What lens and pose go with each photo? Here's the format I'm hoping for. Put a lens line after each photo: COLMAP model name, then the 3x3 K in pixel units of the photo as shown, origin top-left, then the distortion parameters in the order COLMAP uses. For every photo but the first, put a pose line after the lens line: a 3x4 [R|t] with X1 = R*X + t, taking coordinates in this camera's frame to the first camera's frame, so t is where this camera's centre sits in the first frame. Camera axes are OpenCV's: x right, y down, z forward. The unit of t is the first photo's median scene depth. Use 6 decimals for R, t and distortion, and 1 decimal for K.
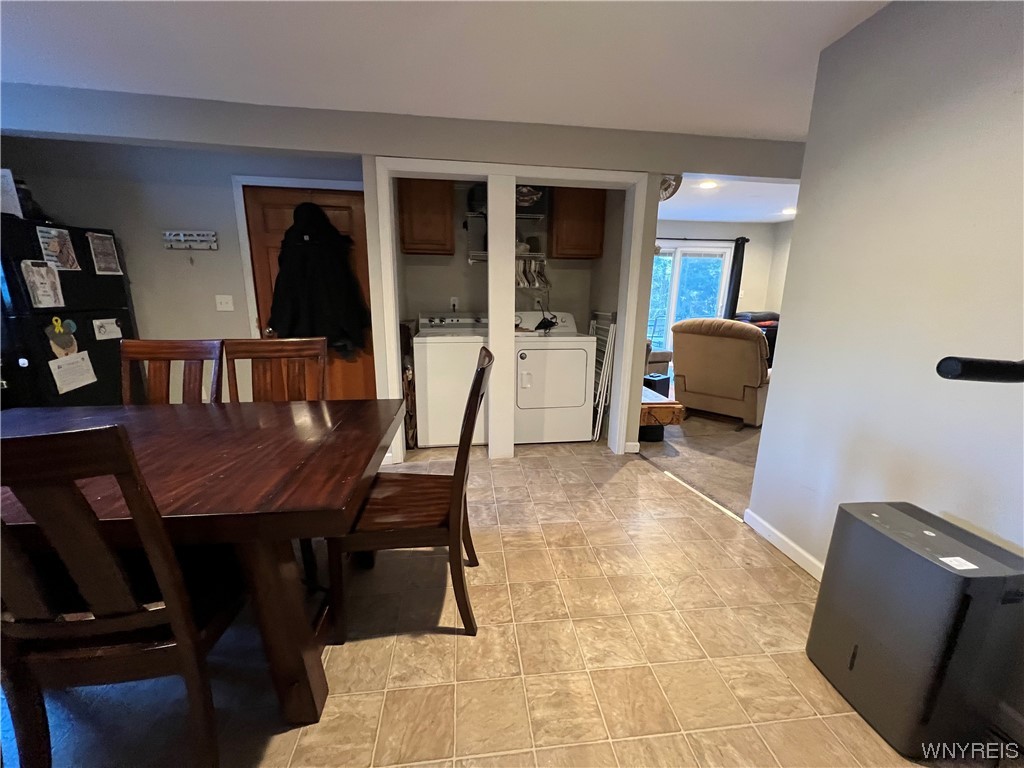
lens RADIAL K [[408.8, 0, 512.0], [0, 408.8, 384.0], [0, 0, 1]] dist [-0.001840, -0.000351]
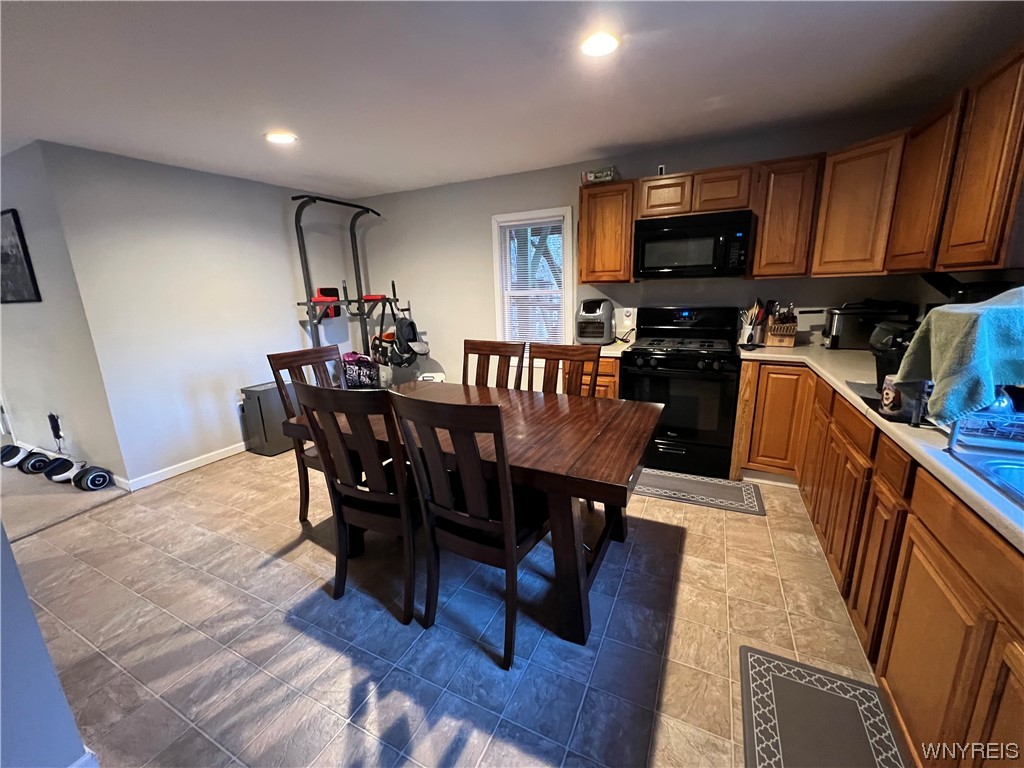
lens RADIAL K [[408.8, 0, 512.0], [0, 408.8, 384.0], [0, 0, 1]] dist [-0.001840, -0.000351]
pose [[-0.841050, -0.110393, 0.529573, -0.961898], [0.139535, 0.901558, 0.409540, -0.290449], [-0.522651, 0.418338, -0.742852, 1.069236]]
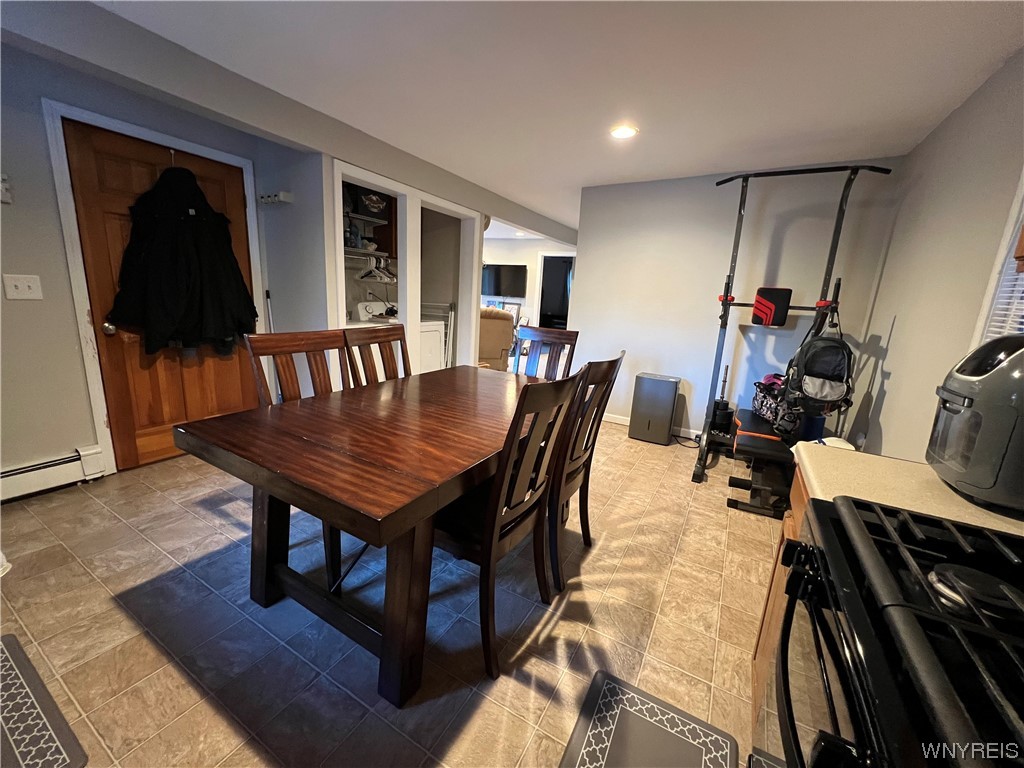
lens RADIAL K [[408.8, 0, 512.0], [0, 408.8, 384.0], [0, 0, 1]] dist [-0.001840, -0.000351]
pose [[0.593967, -0.151908, 0.790017, -0.981655], [0.130834, 0.987177, 0.091452, -0.004839], [-0.793780, 0.049041, 0.606225, -0.000571]]
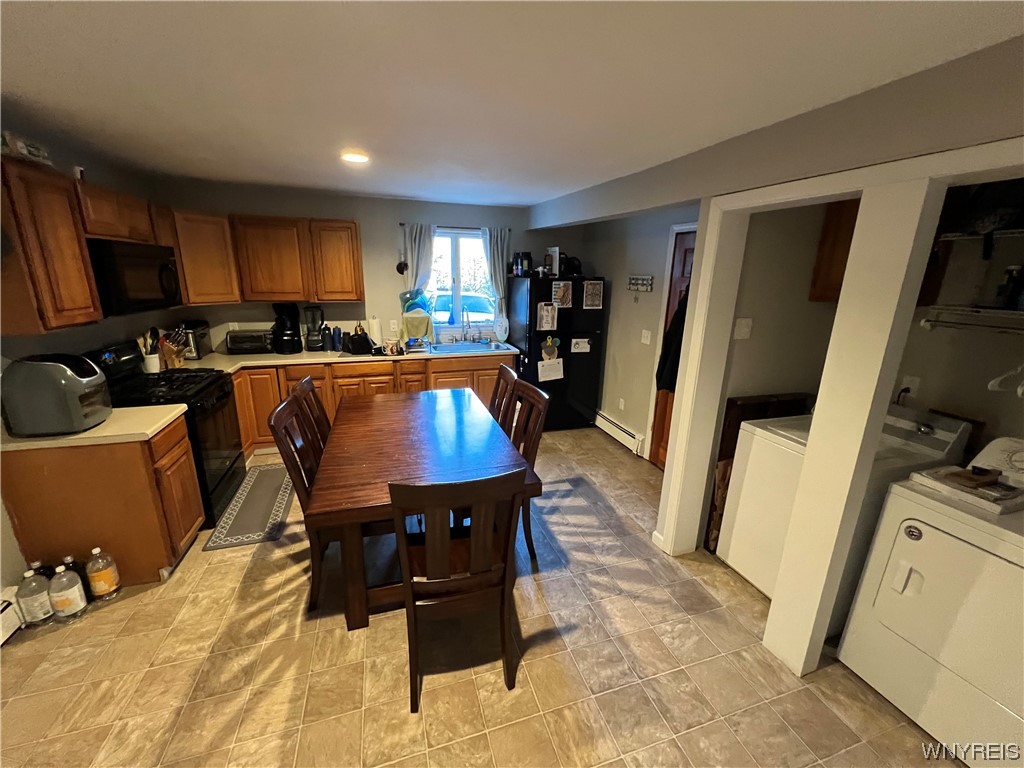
lens RADIAL K [[408.8, 0, 512.0], [0, 408.8, 384.0], [0, 0, 1]] dist [-0.001840, -0.000351]
pose [[0.186664, 0.251821, -0.949601, 0.441050], [-0.238305, 0.949329, 0.204905, -0.275608], [0.953083, 0.188046, 0.237215, 0.496089]]
